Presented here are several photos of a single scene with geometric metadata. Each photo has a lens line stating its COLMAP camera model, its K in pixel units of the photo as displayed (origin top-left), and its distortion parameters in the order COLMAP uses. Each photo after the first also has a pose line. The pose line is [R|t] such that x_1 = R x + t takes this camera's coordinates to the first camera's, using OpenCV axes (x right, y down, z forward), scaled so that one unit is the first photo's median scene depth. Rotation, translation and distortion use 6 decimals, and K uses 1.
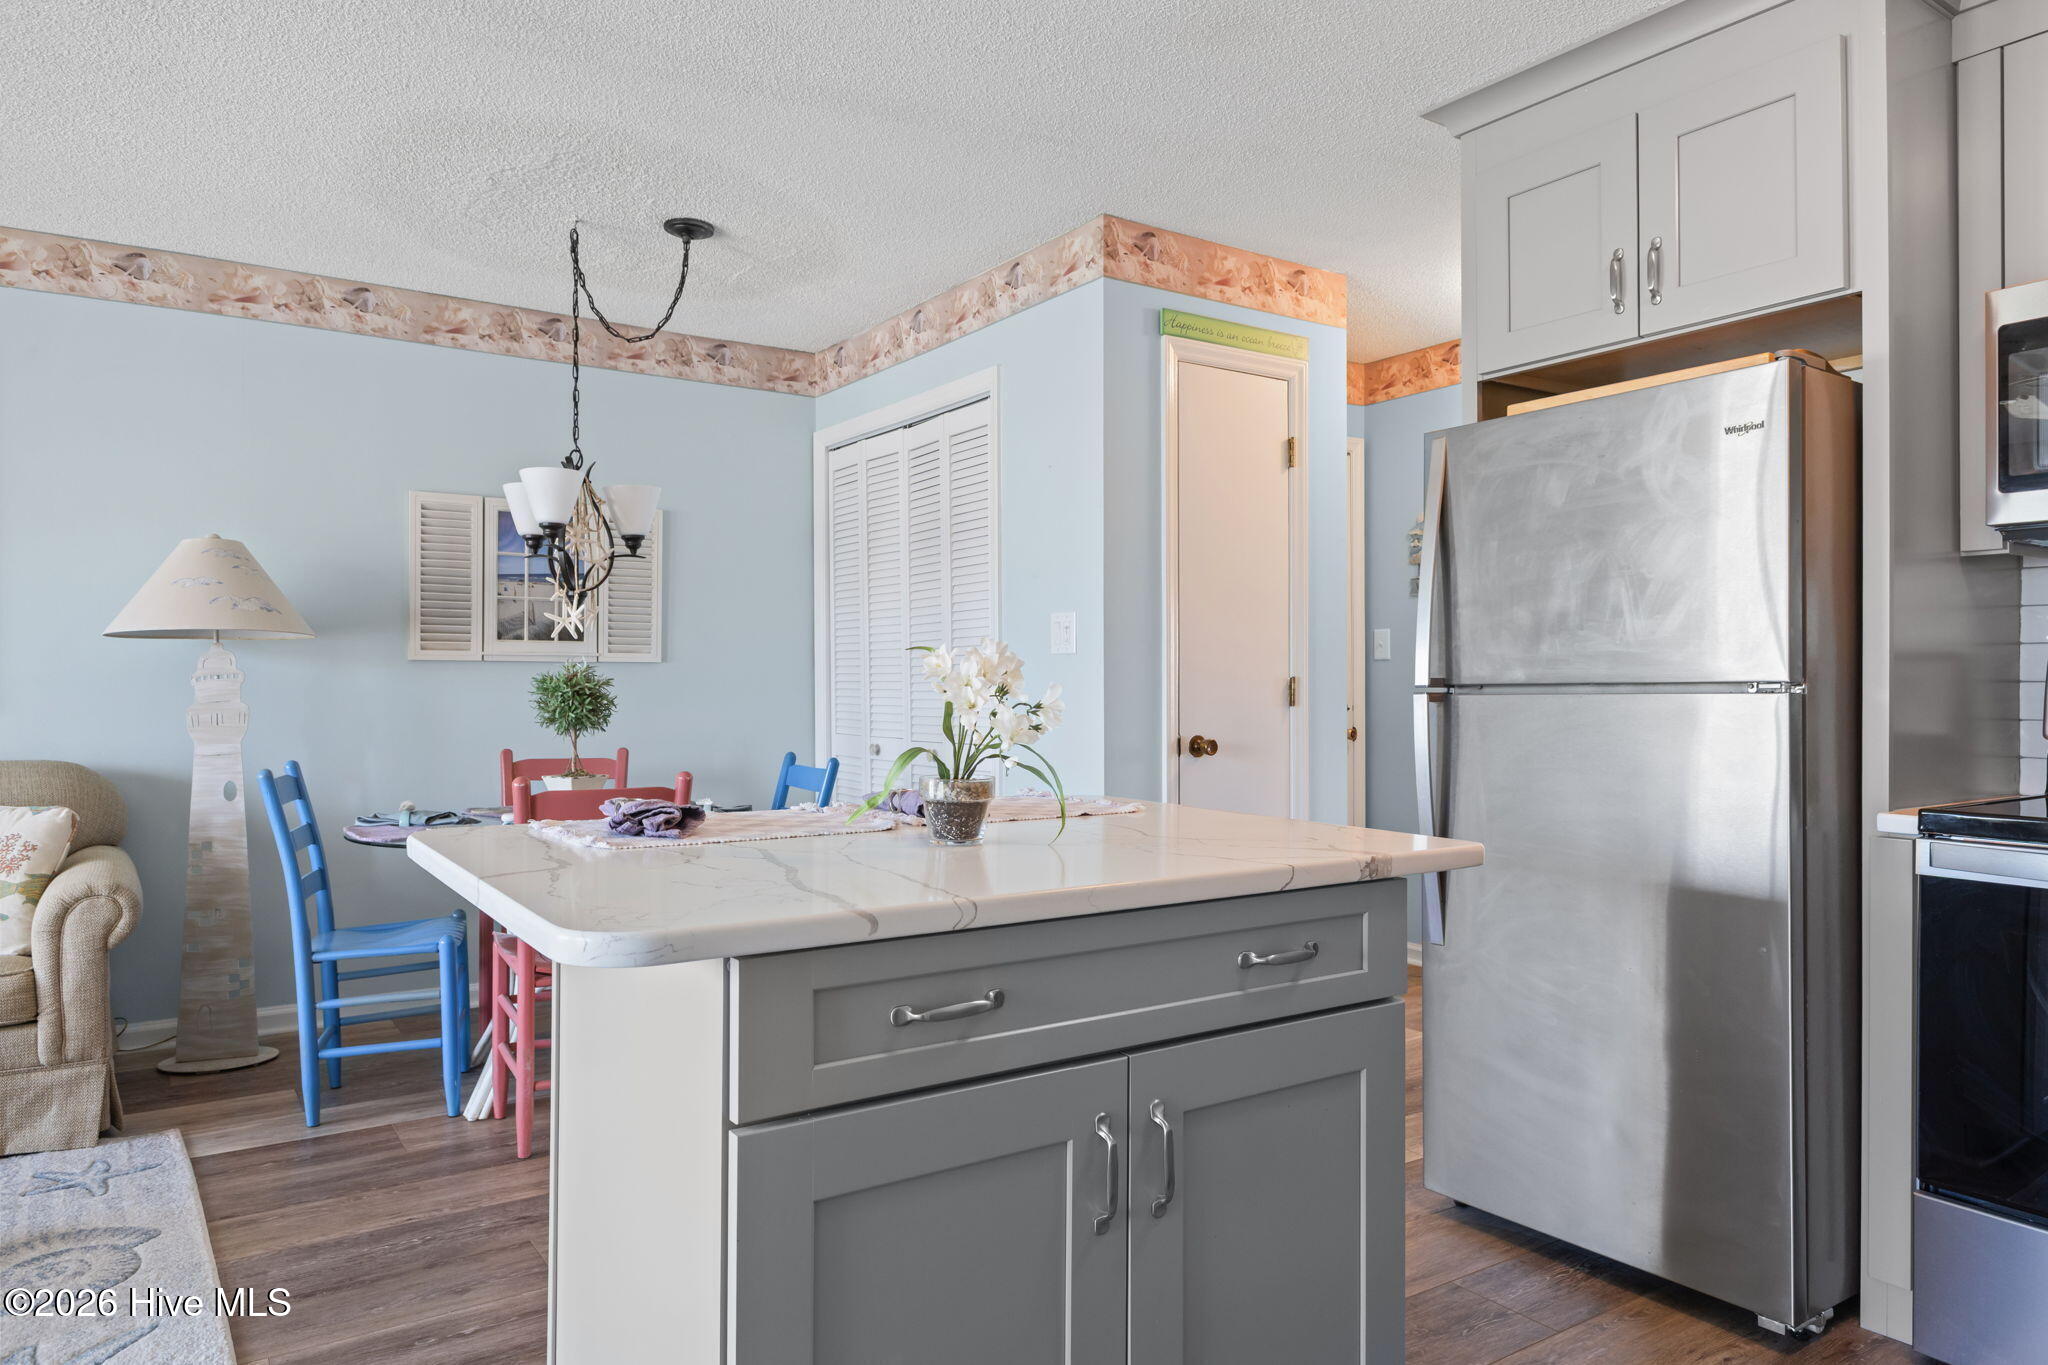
lens RADIAL K [[1309.5, 0, 1026.3], [0, 1309.5, 673.8], [0, 0, 1]] dist [-0.000047, -0.000335]
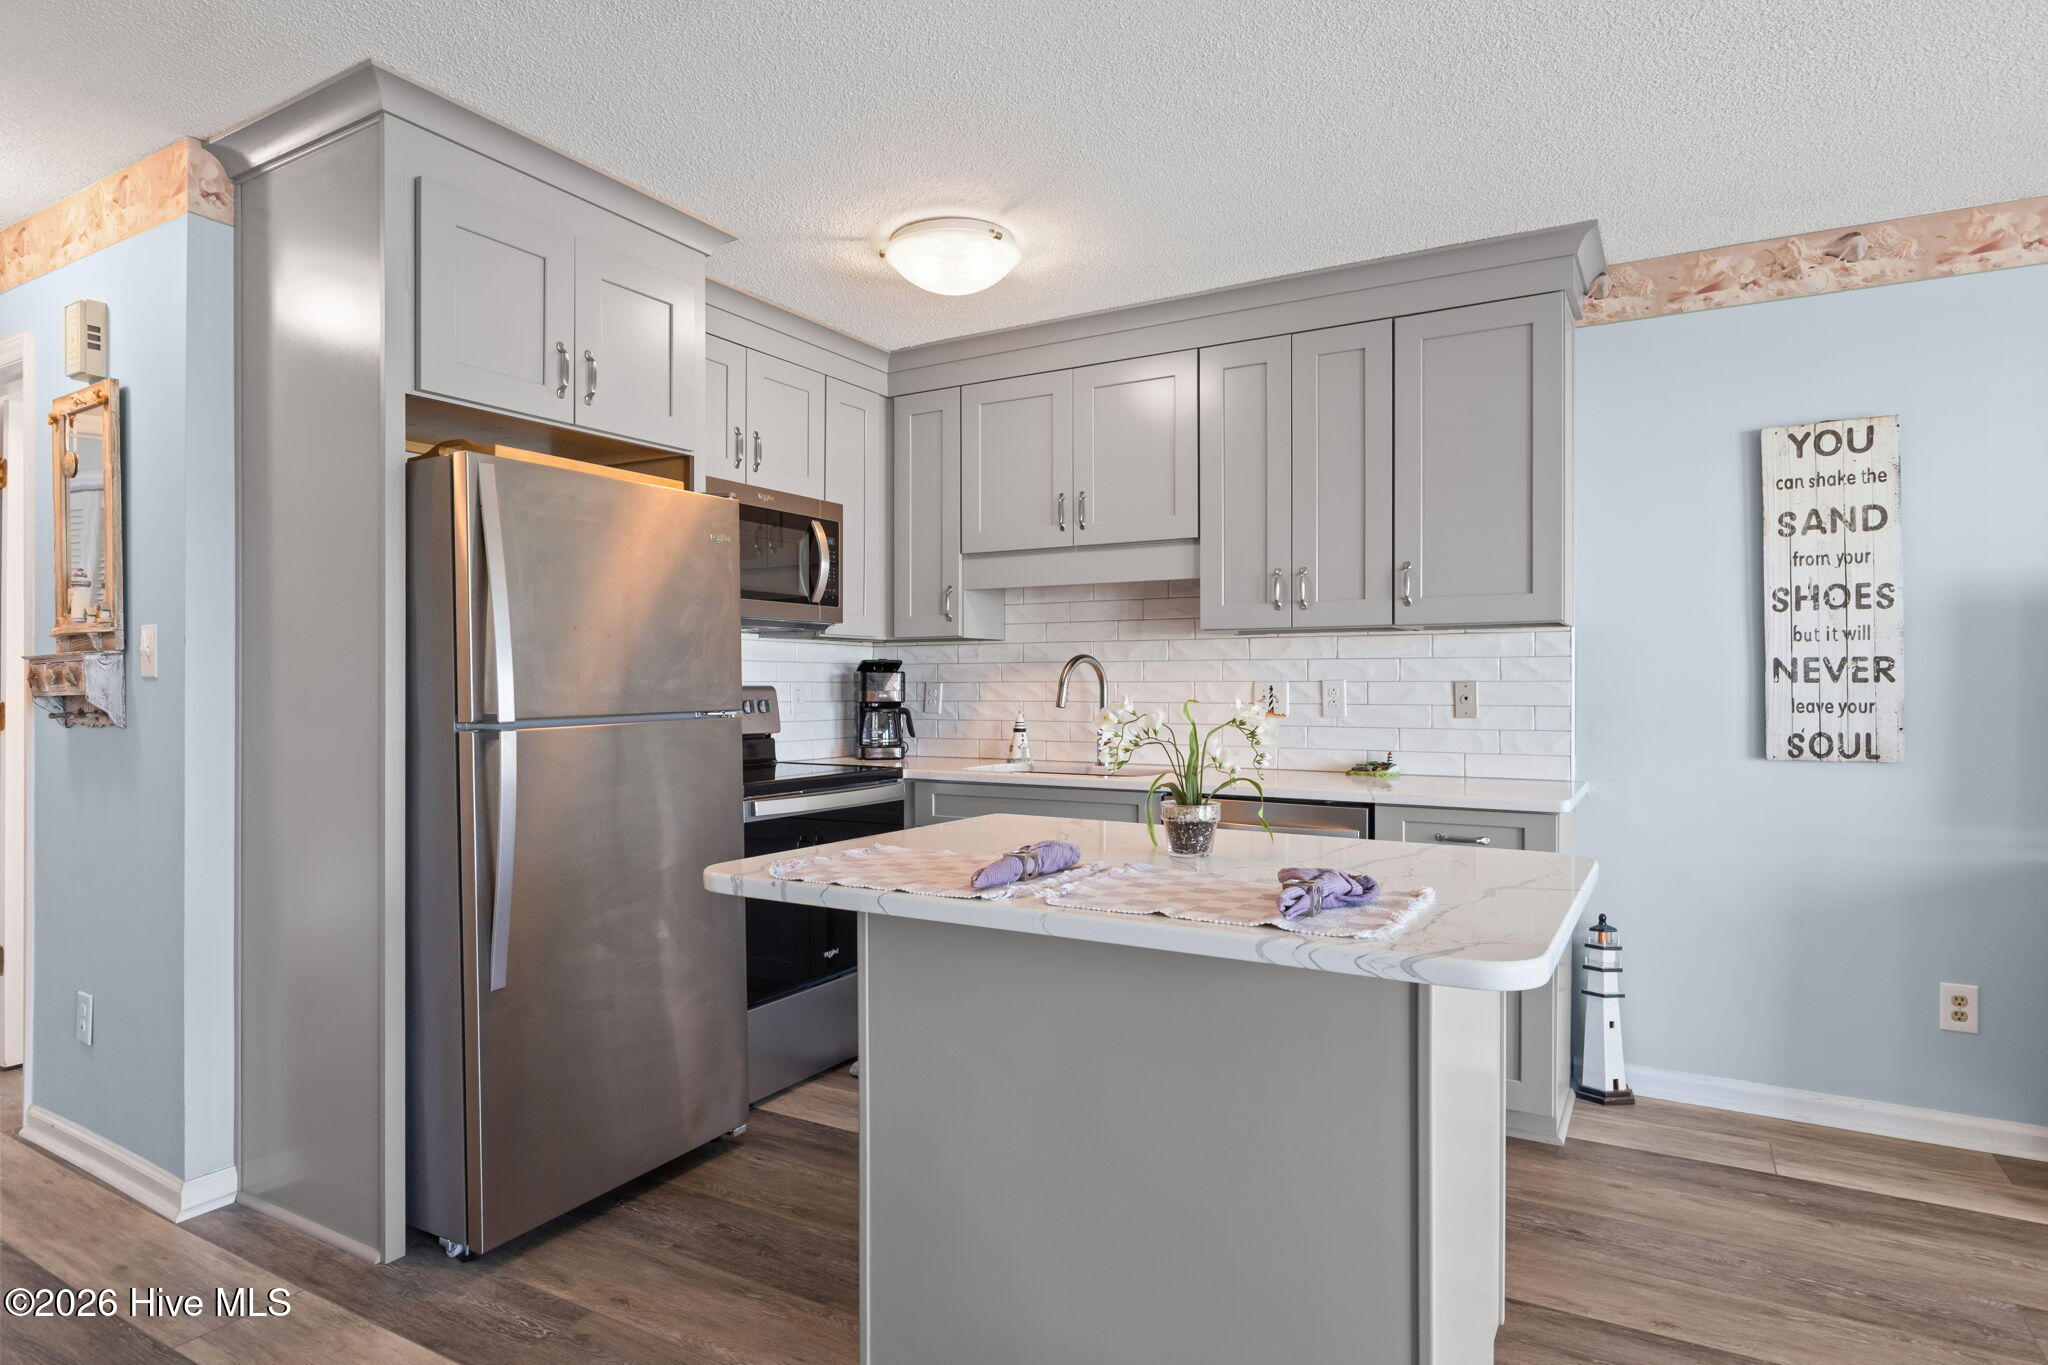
lens RADIAL K [[1119.4, 0, 1024.0], [0, 1119.4, 682.5], [0, 0, 1]] dist [-0.004554, -0.000433]
pose [[-0.433421, -0.001918, 0.901190, -0.388693], [-0.006314, 0.999980, -0.000909, -0.014073], [-0.901170, -0.006084, -0.433424, 0.656679]]
